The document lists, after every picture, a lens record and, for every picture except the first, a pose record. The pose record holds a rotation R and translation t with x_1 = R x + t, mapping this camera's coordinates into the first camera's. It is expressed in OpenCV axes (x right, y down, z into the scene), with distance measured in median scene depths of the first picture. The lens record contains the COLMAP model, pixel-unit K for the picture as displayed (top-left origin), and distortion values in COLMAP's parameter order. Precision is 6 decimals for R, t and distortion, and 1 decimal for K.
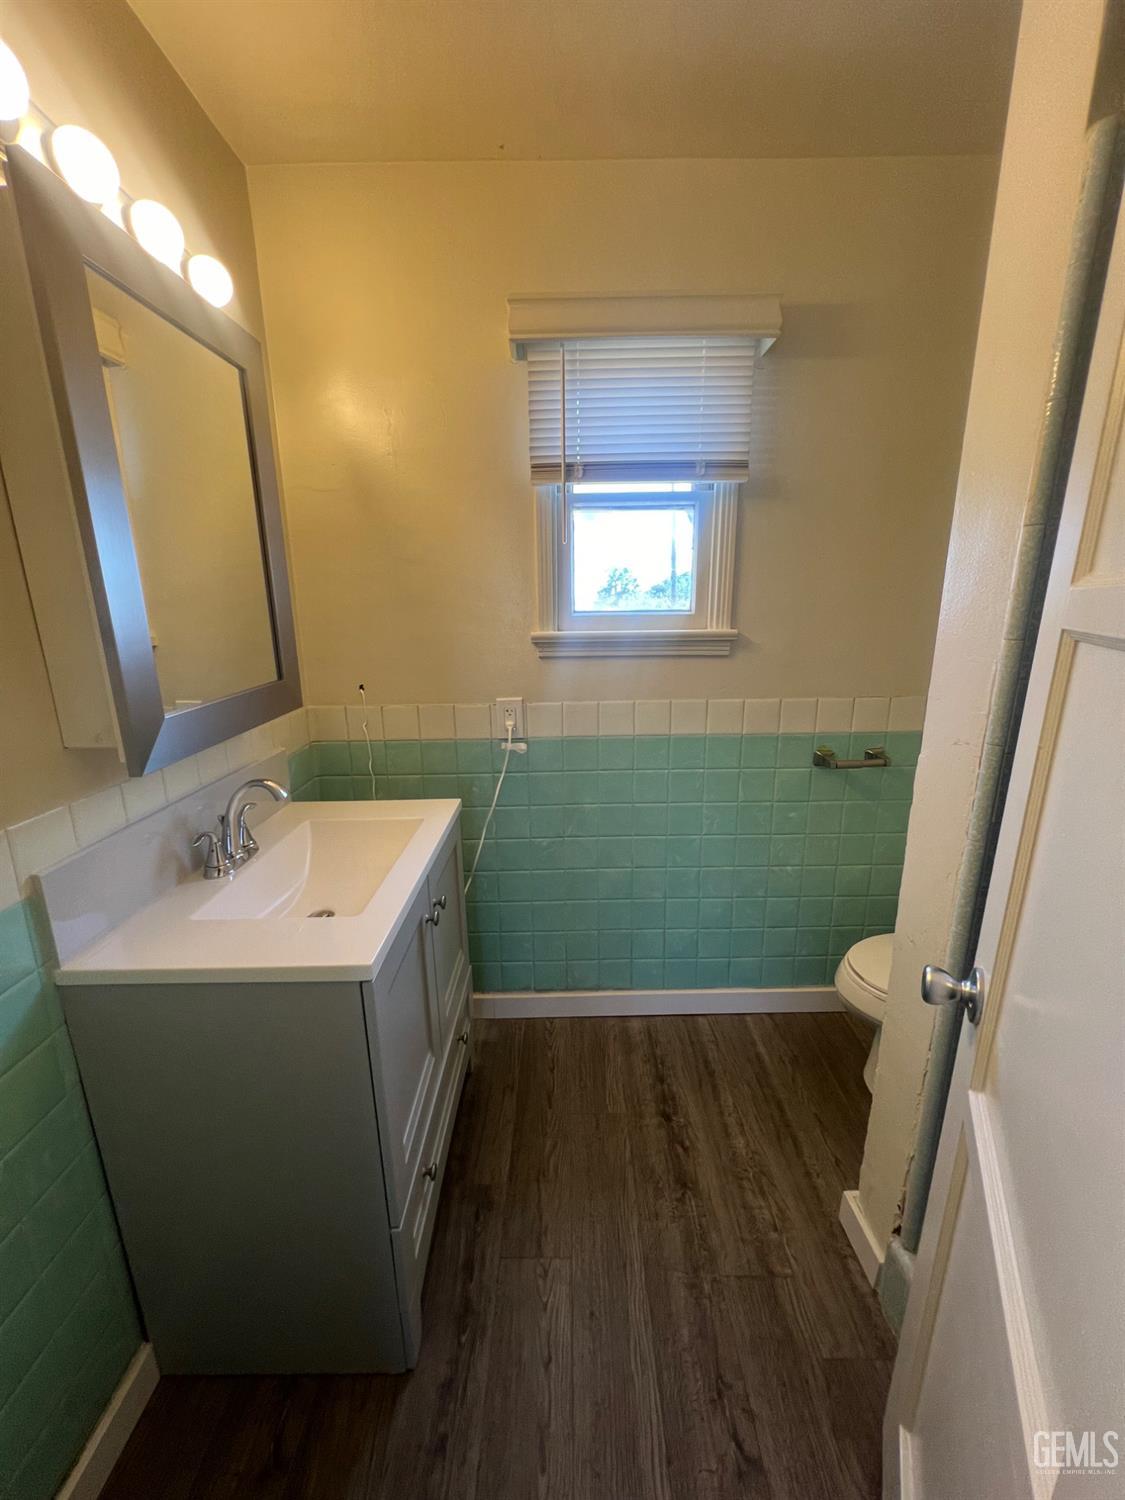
lens RADIAL K [[593.6, 0, 558.9], [0, 593.6, 751.5], [0, 0, 1]] dist [-0.003249, -0.000083]
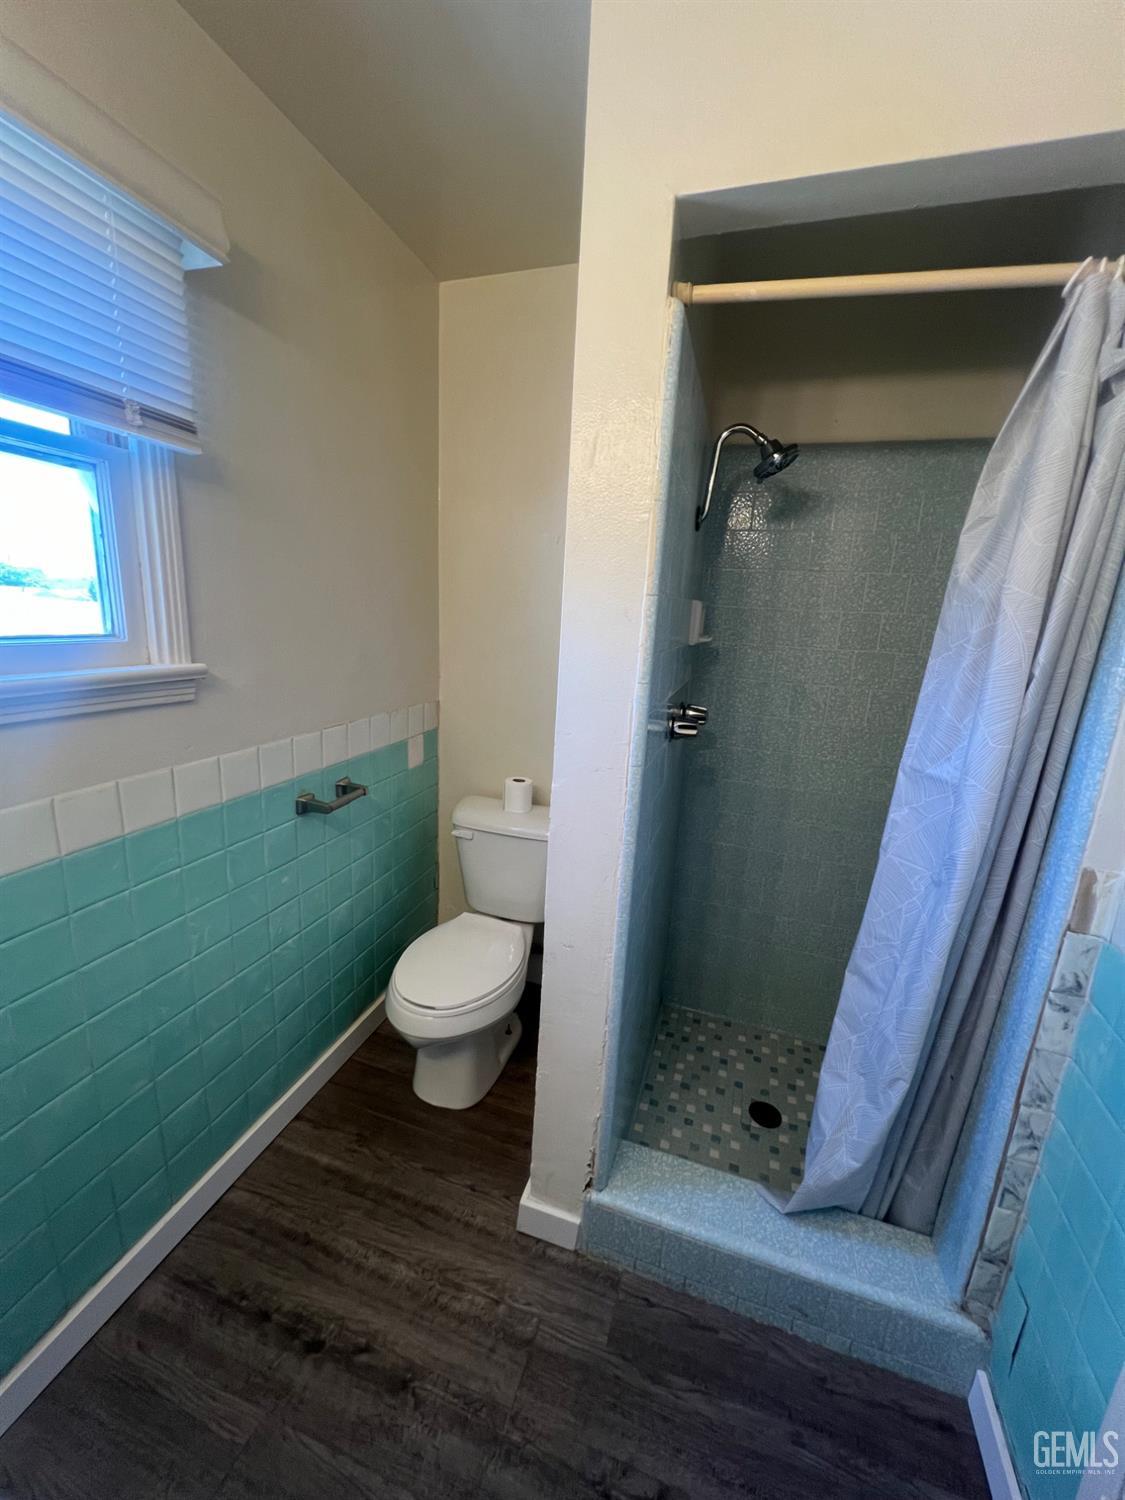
lens RADIAL K [[593.6, 0, 559.1], [0, 593.6, 751.5], [0, 0, 1]] dist [-0.003249, -0.000083]
pose [[0.308299, -0.192079, 0.931696, -0.254234], [0.176040, 0.974007, 0.142550, -0.134264], [-0.934859, 0.120068, 0.334099, 0.395111]]
